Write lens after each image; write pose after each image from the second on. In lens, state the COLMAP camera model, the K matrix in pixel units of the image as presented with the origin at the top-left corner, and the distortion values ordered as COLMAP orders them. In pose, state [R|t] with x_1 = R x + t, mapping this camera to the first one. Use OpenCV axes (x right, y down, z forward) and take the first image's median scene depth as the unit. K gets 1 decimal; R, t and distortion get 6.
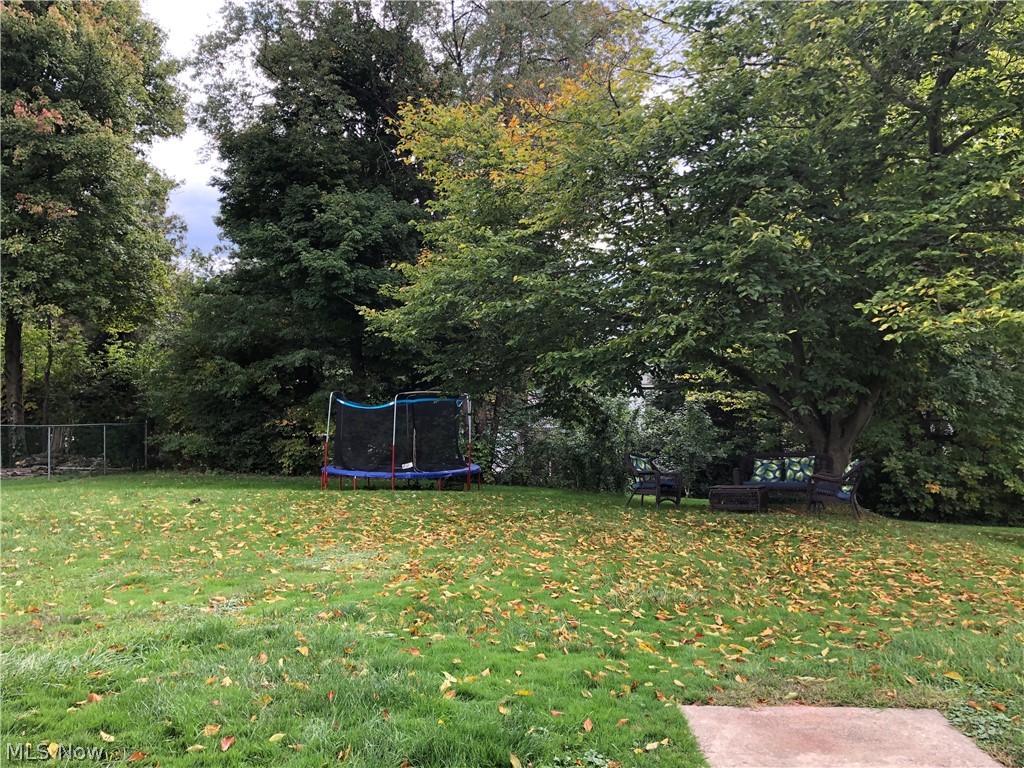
lens RADIAL K [[835.9, 0, 518.9], [0, 835.9, 379.0], [0, 0, 1]] dist [0.013086, 0.006719]
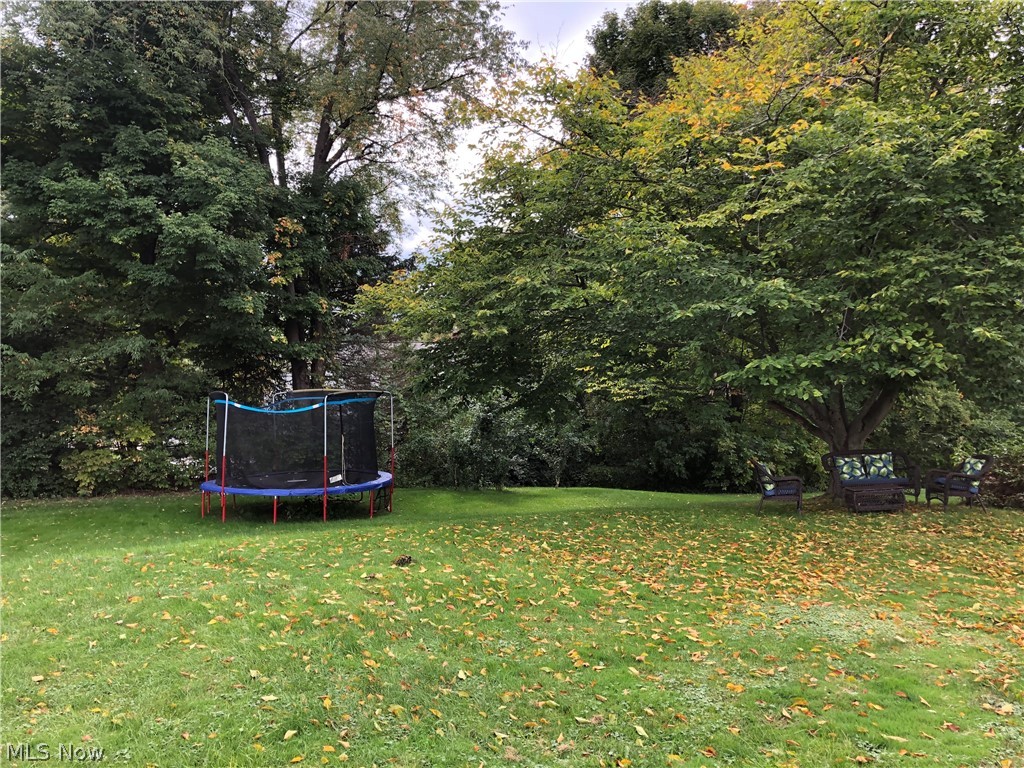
lens RADIAL K [[835.9, 0, 518.9], [0, 835.9, 379.0], [0, 0, 1]] dist [0.013086, 0.006719]
pose [[0.894872, -0.016144, 0.446031, -0.280642], [0.003045, 0.999543, 0.030069, -0.018134], [-0.446313, -0.025550, 0.894512, 0.129441]]
